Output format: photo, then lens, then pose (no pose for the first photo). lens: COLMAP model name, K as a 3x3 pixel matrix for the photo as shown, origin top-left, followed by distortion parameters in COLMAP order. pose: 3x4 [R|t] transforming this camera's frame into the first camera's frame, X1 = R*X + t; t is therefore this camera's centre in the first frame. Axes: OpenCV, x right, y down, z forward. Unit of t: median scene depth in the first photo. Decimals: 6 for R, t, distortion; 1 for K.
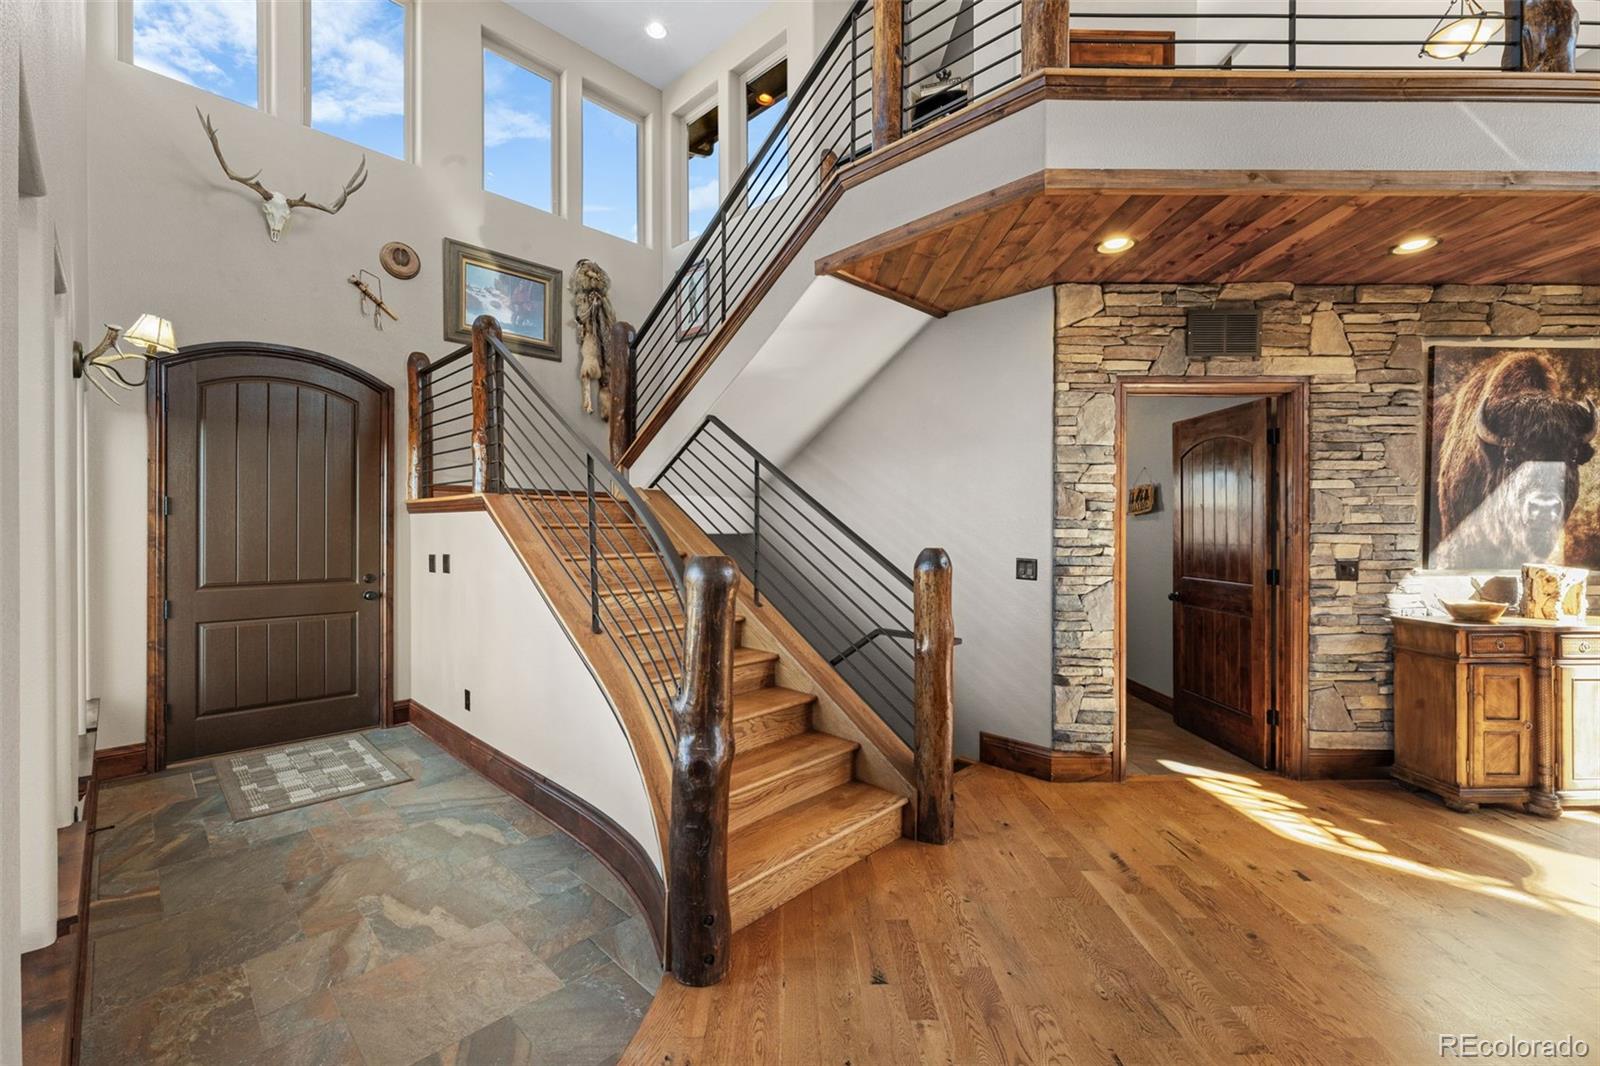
lens RADIAL K [[658.4, 0, 793.3], [0, 658.4, 534.9], [0, 0, 1]] dist [-0.002549, -0.001097]
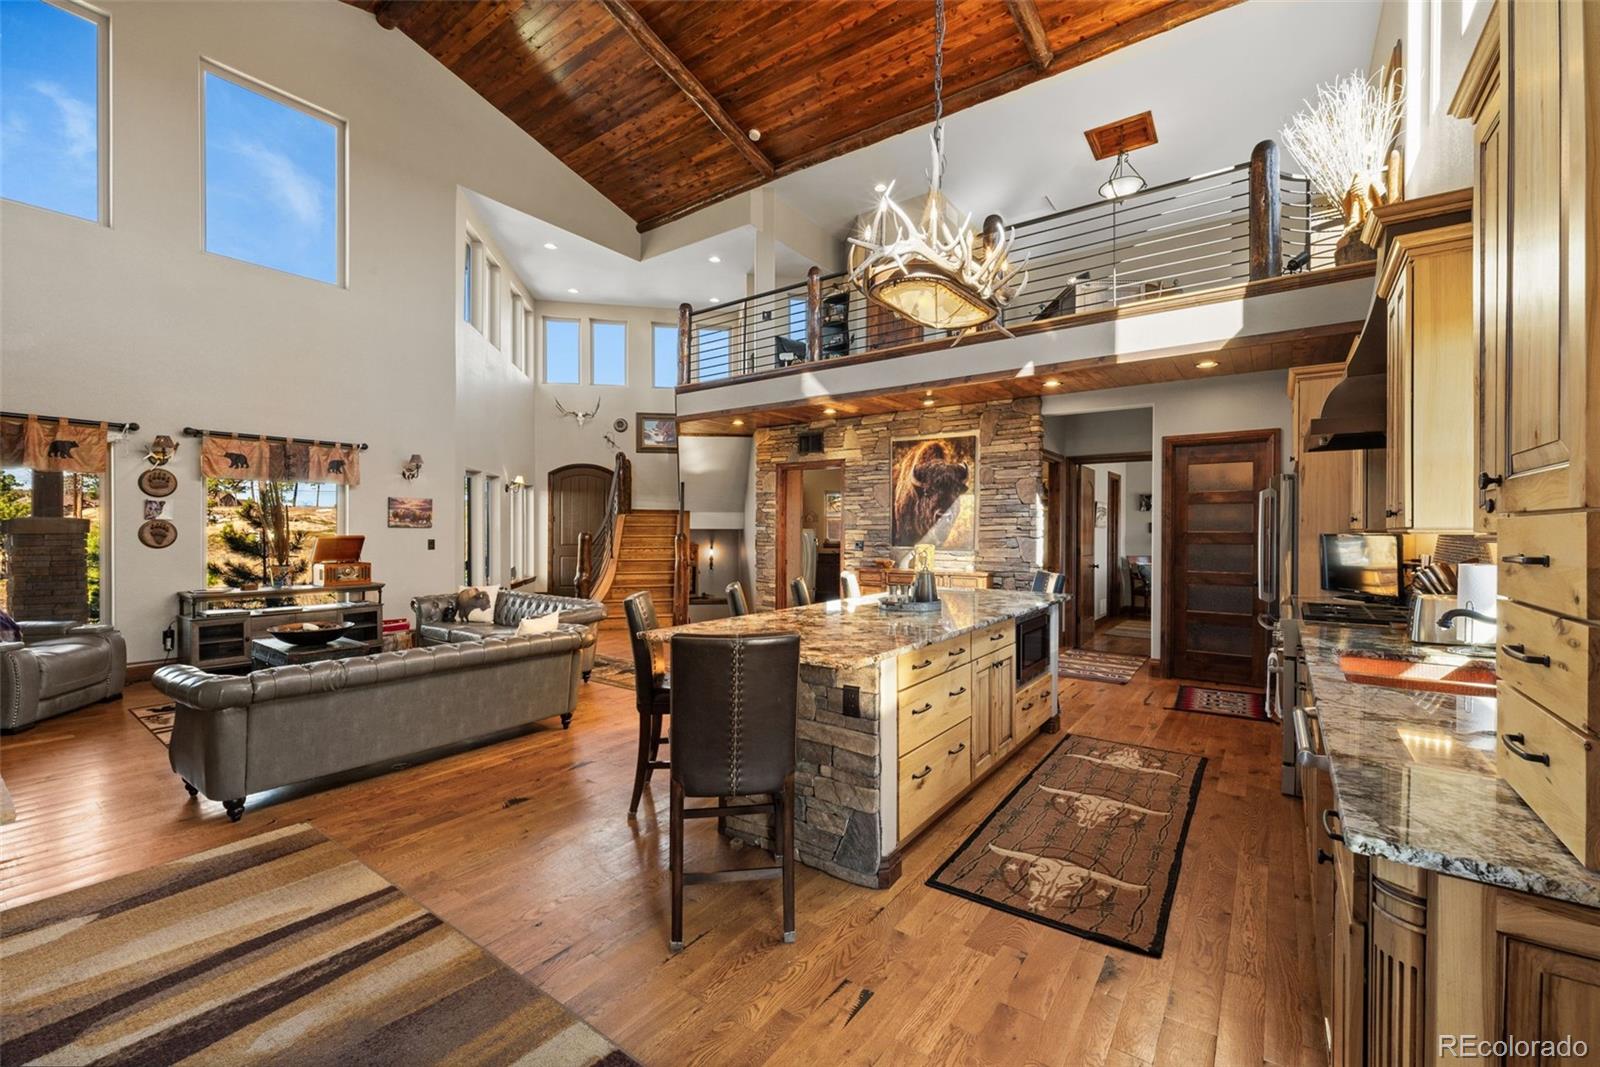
lens RADIAL K [[658.4, 0, 790.9], [0, 658.4, 532.4], [0, 0, 1]] dist [-0.002549, -0.001097]
pose [[0.797877, 0.008108, -0.602765, 1.999275], [-0.009320, 0.999956, 0.001114, 0.007802], [0.602748, 0.004729, 0.797918, -0.902836]]
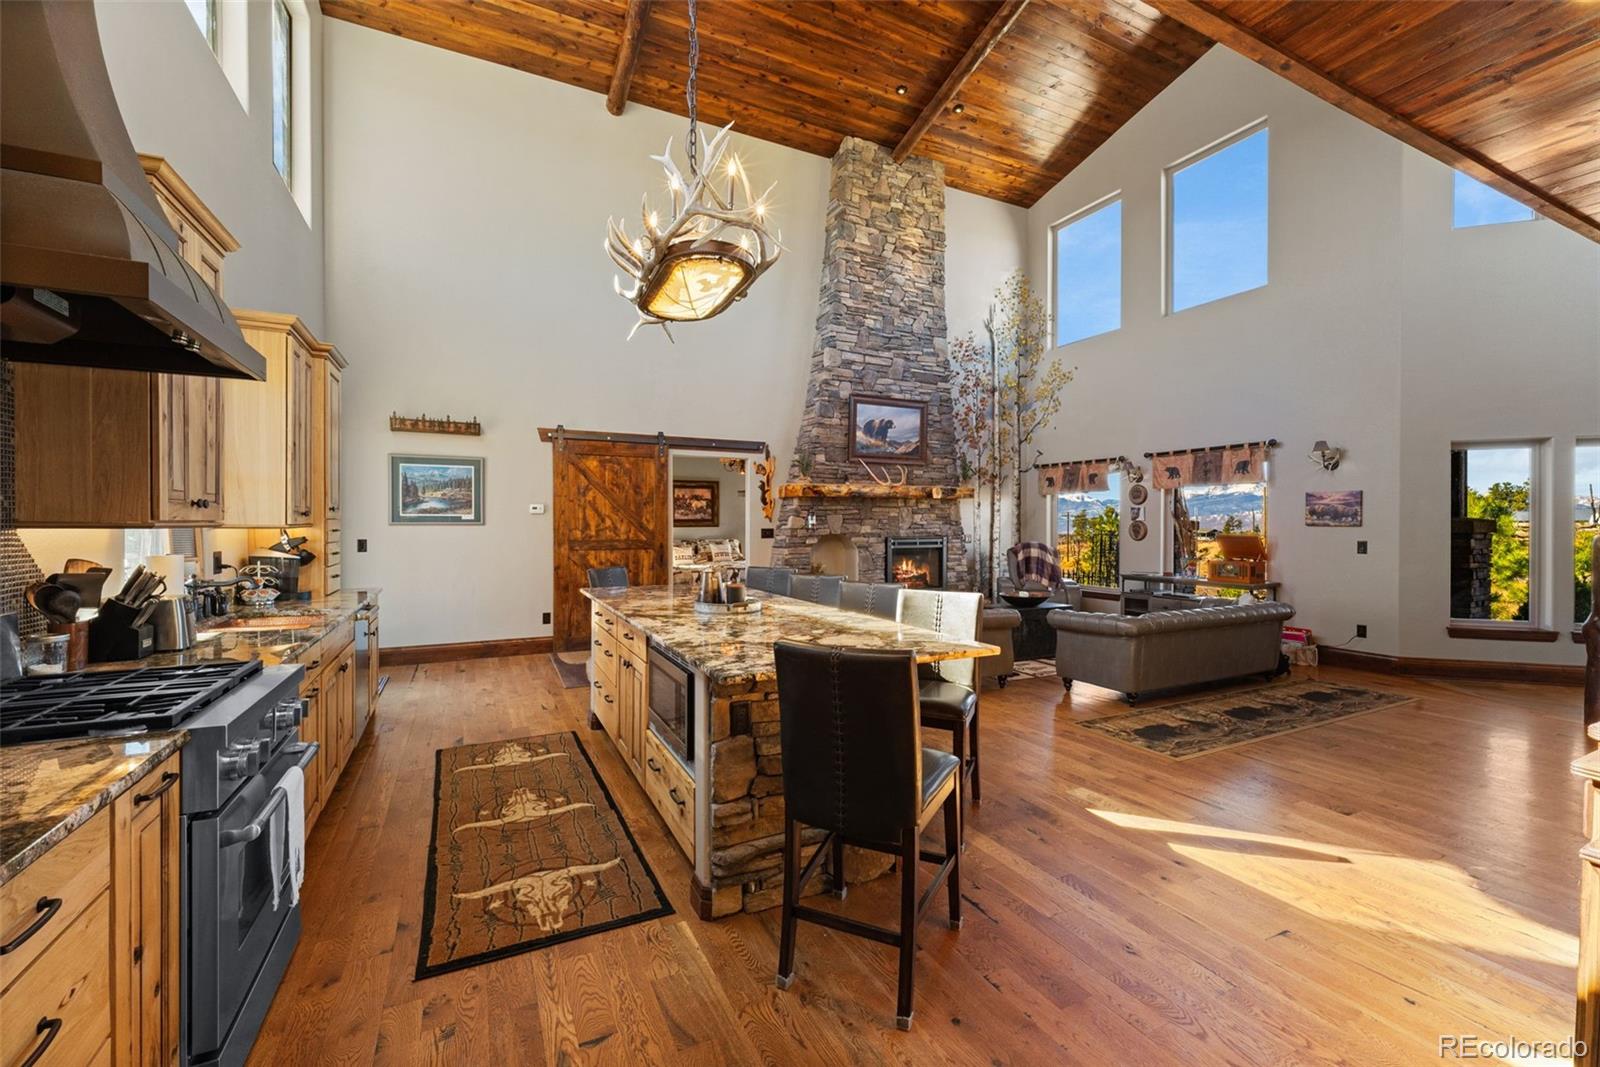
lens RADIAL K [[658.4, 0, 797.9], [0, 658.4, 521.9], [0, 0, 1]] dist [-0.002549, -0.001097]
pose [[-0.900695, -0.001850, -0.434448, 1.844955], [-0.003563, 0.999989, 0.003129, -0.006335], [0.434437, 0.004366, -0.900692, 1.047676]]
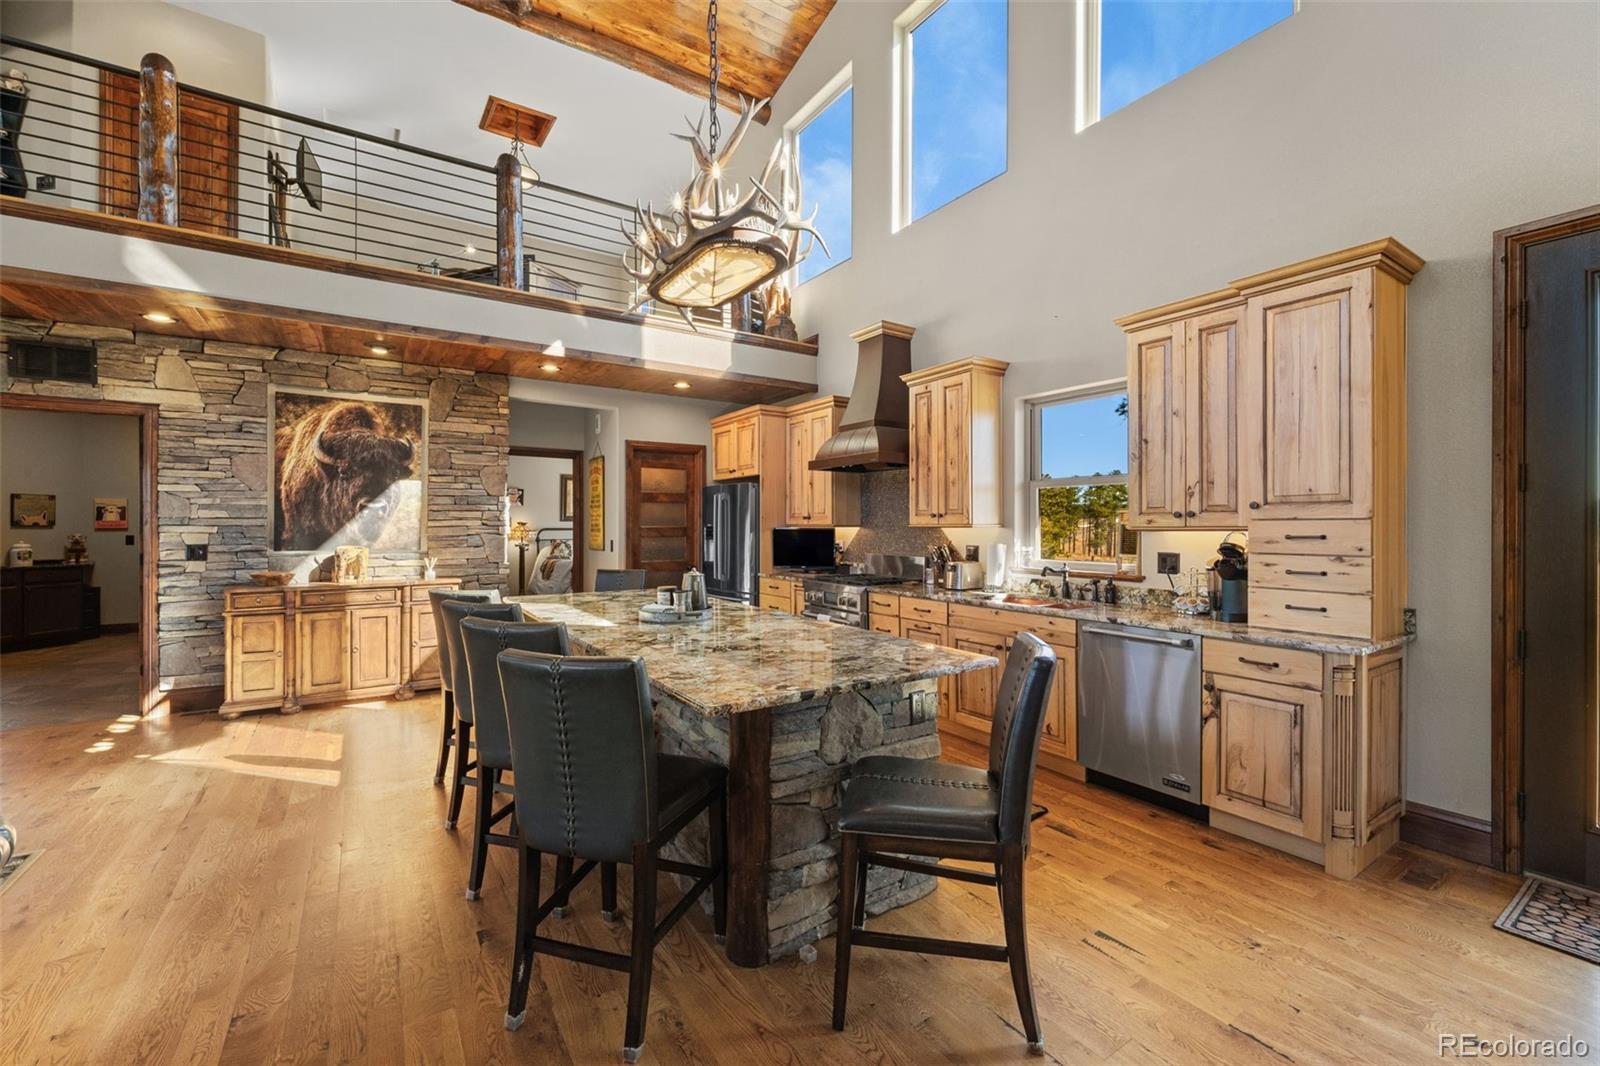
lens RADIAL K [[658.4, 0, 800.4], [0, 658.4, 528.0], [0, 0, 1]] dist [-0.002549, -0.001097]
pose [[0.832466, 0.000862, 0.554075, 1.129762], [0.000661, 0.999997, -0.002549, 0.007894], [-0.554075, 0.002489, 0.832463, -0.787851]]
